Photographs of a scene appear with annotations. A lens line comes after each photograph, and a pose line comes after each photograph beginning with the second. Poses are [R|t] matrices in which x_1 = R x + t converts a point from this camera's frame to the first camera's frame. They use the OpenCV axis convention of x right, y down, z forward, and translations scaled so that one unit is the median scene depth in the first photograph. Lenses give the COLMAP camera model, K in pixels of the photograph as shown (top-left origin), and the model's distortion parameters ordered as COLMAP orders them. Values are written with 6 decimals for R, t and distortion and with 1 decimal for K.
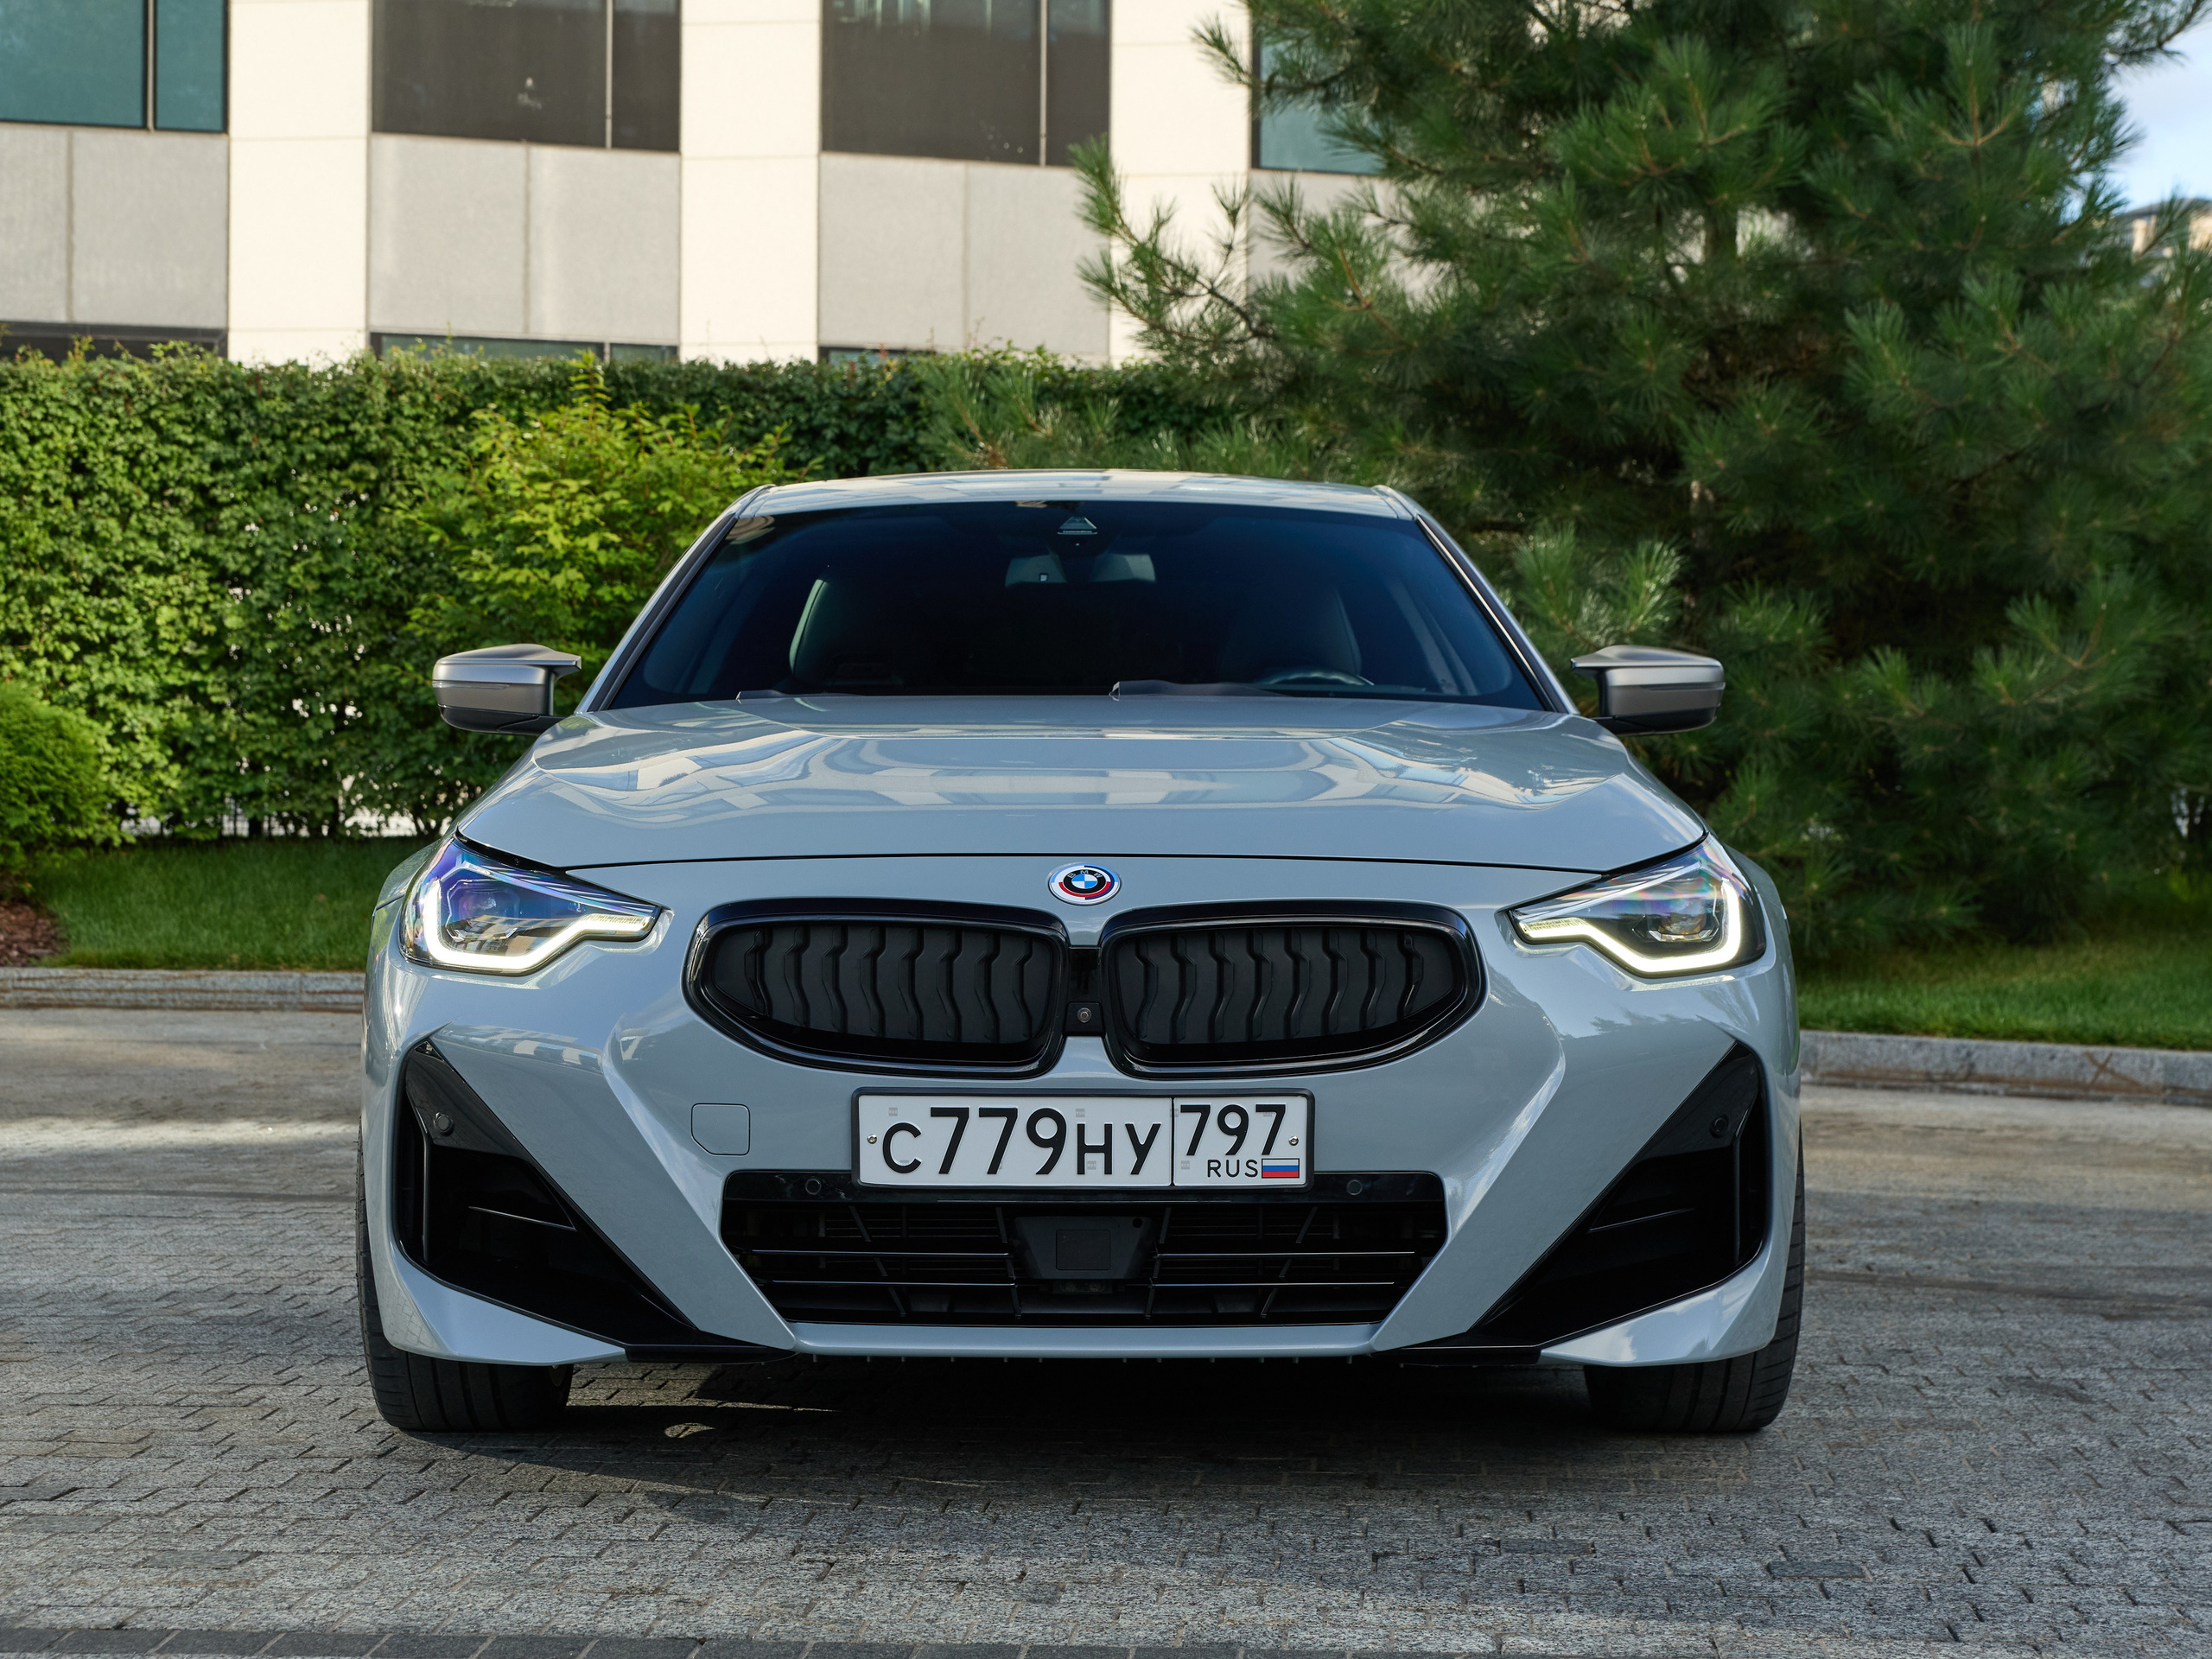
lens RADIAL K [[5198.6, 0, 929.3], [0, 5198.6, 820.7], [0, 0, 1]] dist [0.032078, 0.413942]
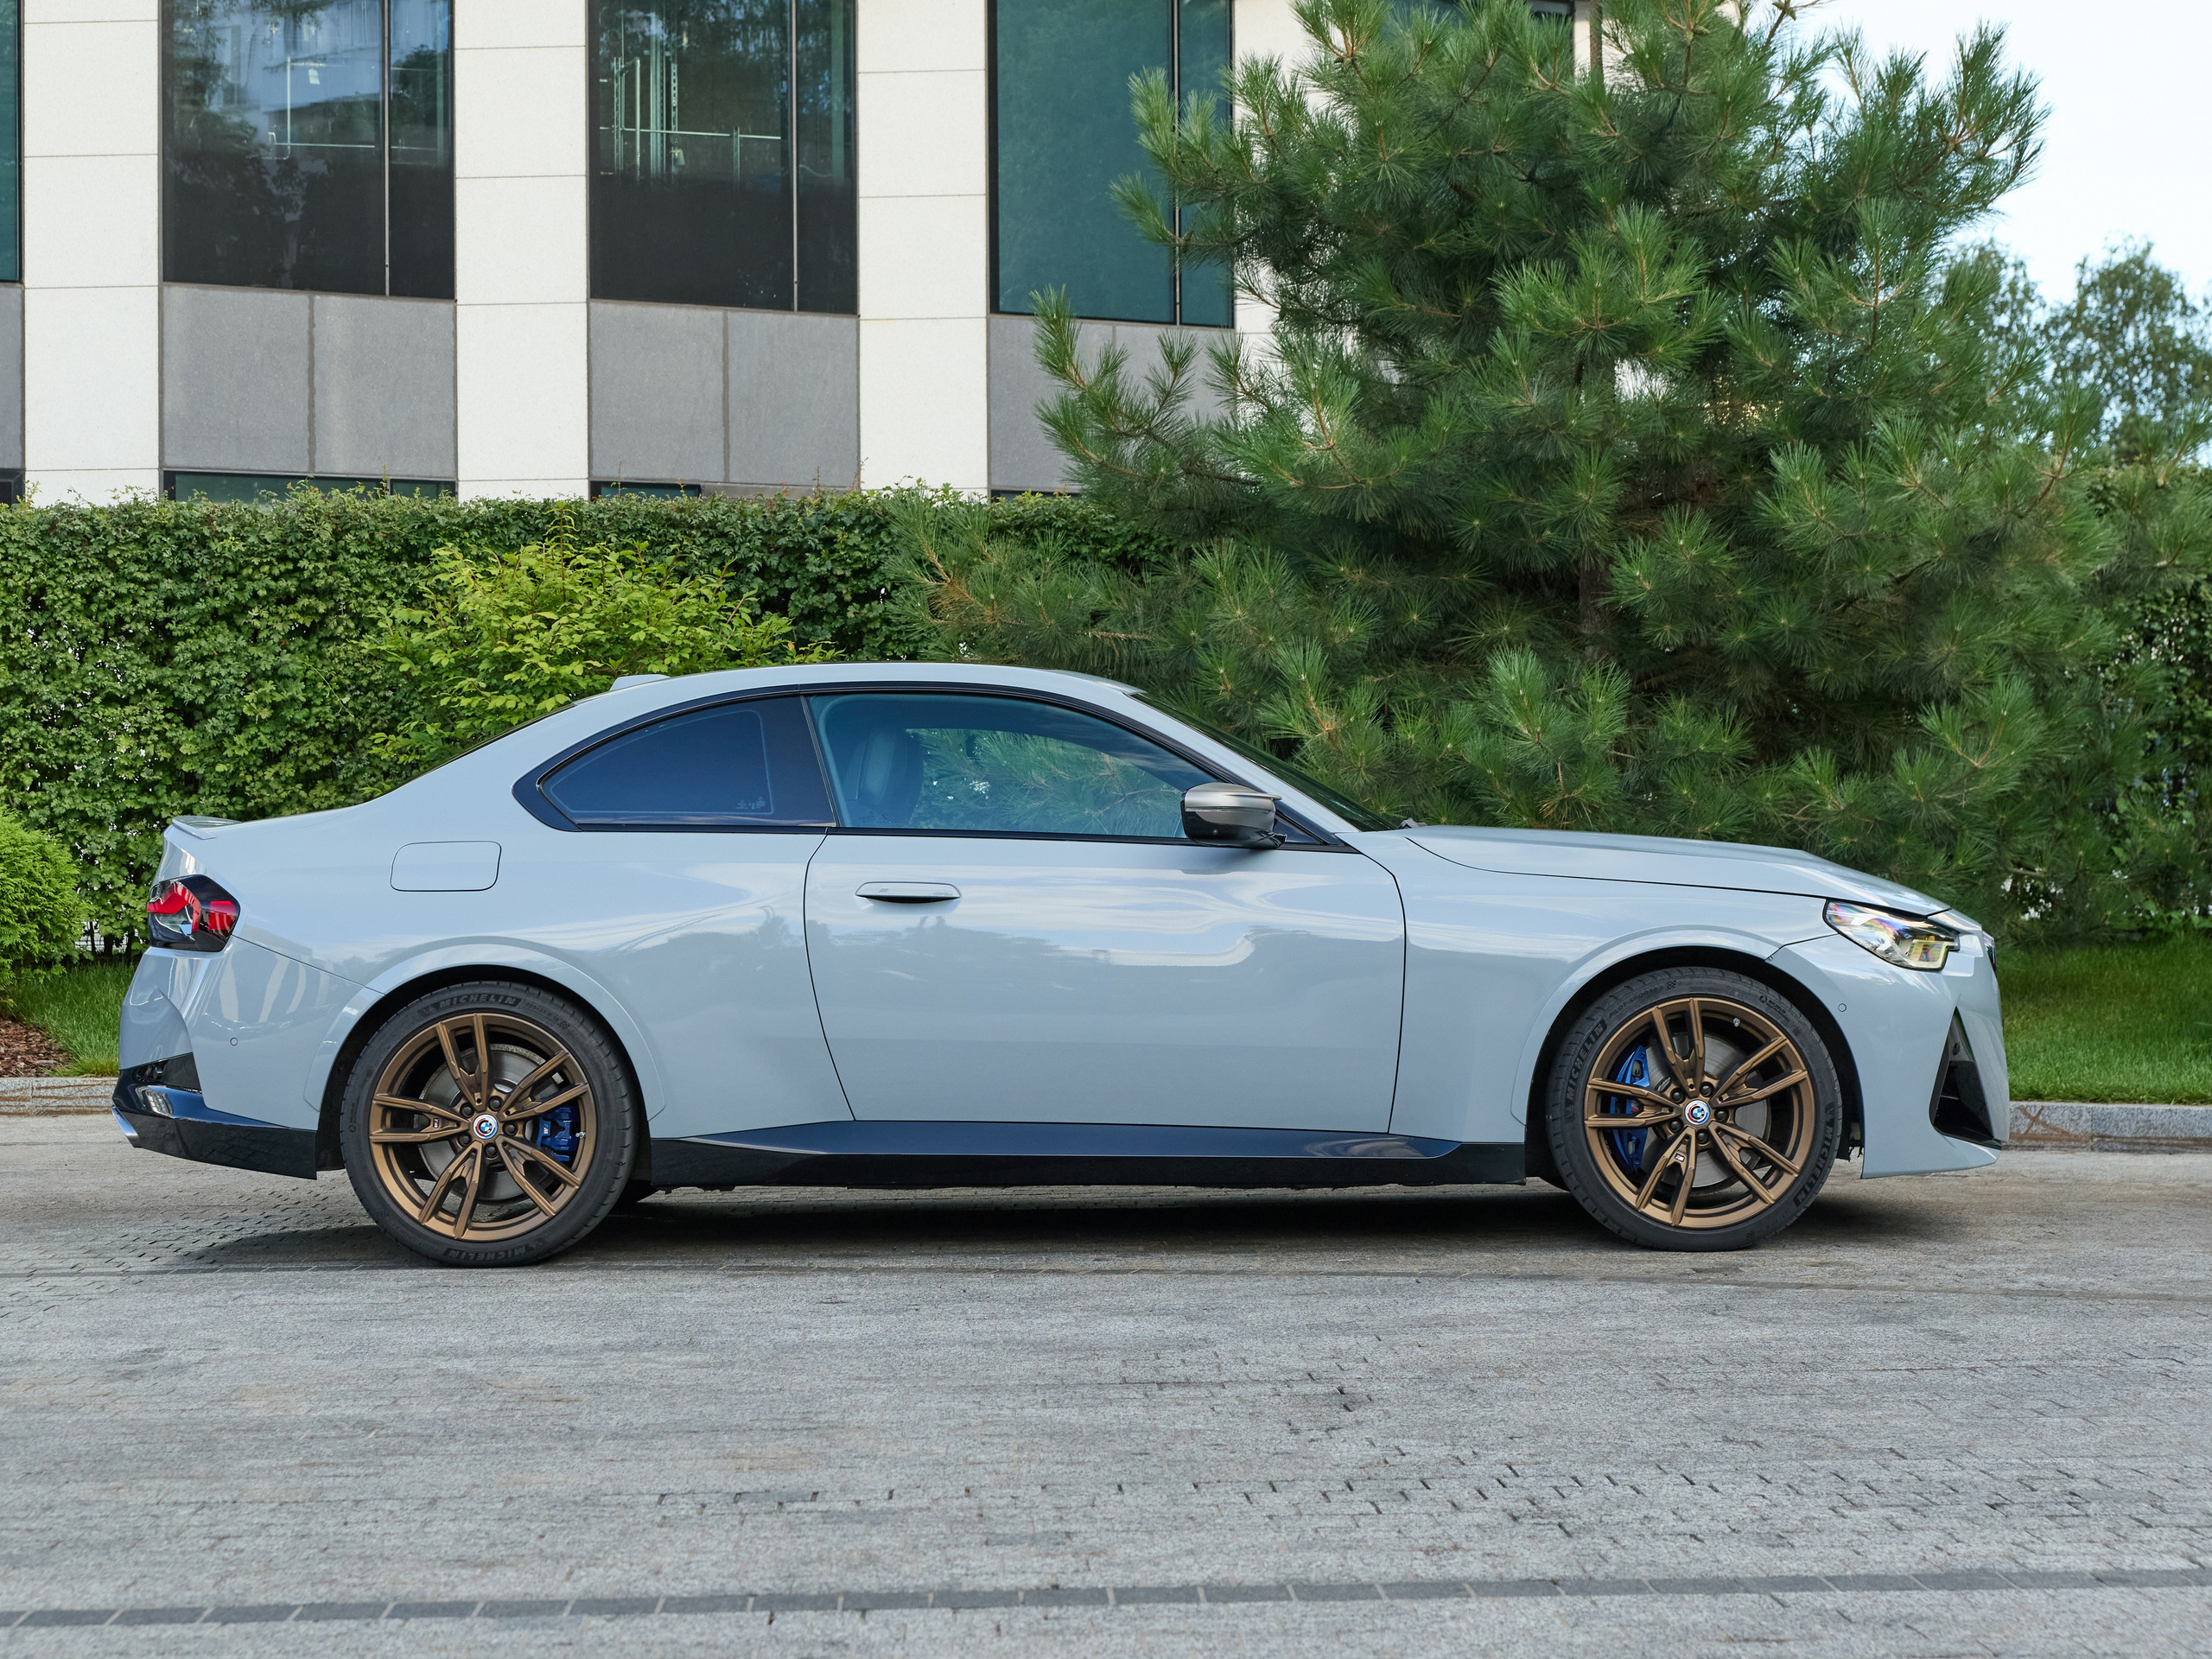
lens RADIAL K [[5127.8, 0, 936.2], [0, 5127.8, 779.3], [0, 0, 1]] dist [0.045076, -0.110069]
pose [[0.992094, -0.014630, 0.124638, -0.113452], [0.018400, 0.999406, -0.029149, 0.001363], [-0.124138, 0.031212, 0.991774, -0.057121]]
